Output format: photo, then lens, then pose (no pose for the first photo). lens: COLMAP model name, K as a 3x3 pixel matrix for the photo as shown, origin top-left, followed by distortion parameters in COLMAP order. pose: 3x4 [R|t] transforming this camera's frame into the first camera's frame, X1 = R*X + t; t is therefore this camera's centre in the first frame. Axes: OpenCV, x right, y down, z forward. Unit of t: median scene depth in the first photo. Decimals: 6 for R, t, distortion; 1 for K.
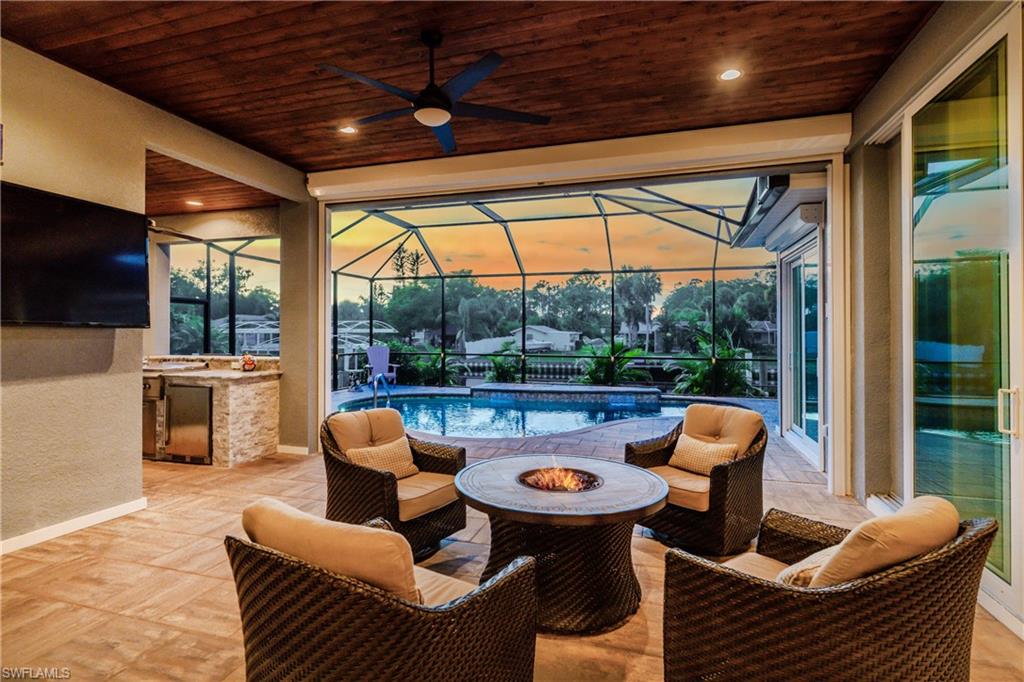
lens RADIAL K [[500.8, 0, 509.0], [0, 500.8, 324.9], [0, 0, 1]] dist [-0.001073, -0.000191]
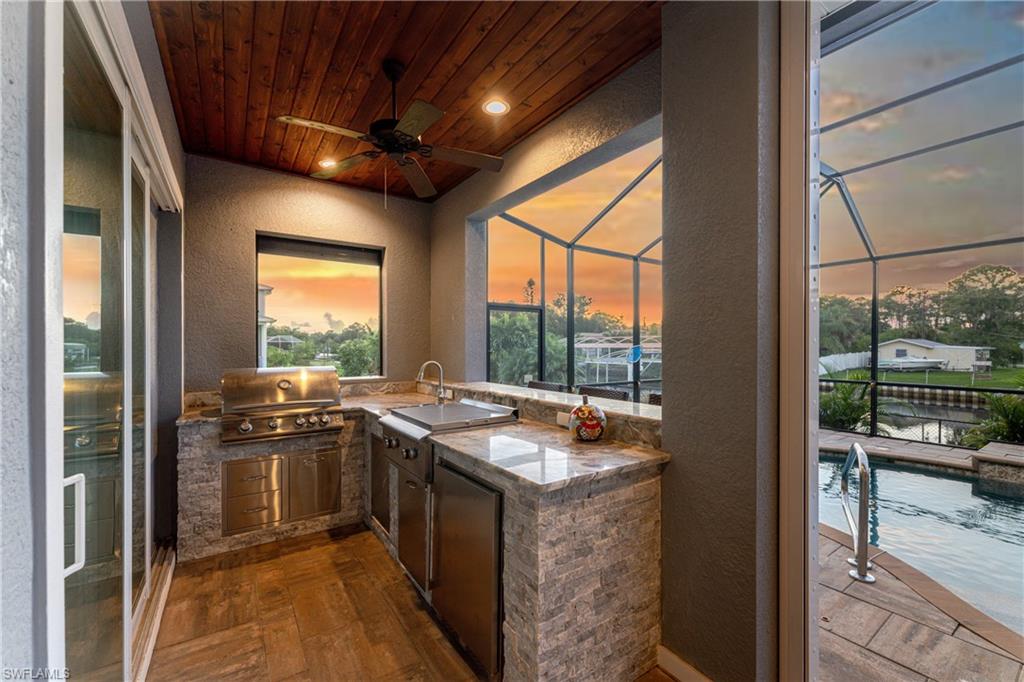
lens RADIAL K [[410.3, 0, 512.2], [0, 410.3, 345.6], [0, 0, 1]] dist [0.000749, -0.000070]
pose [[0.784476, 0.000541, -0.620159, -0.184703], [0.007394, 0.999920, 0.010225, 0.003141], [0.620115, -0.012607, 0.784410, 0.357536]]
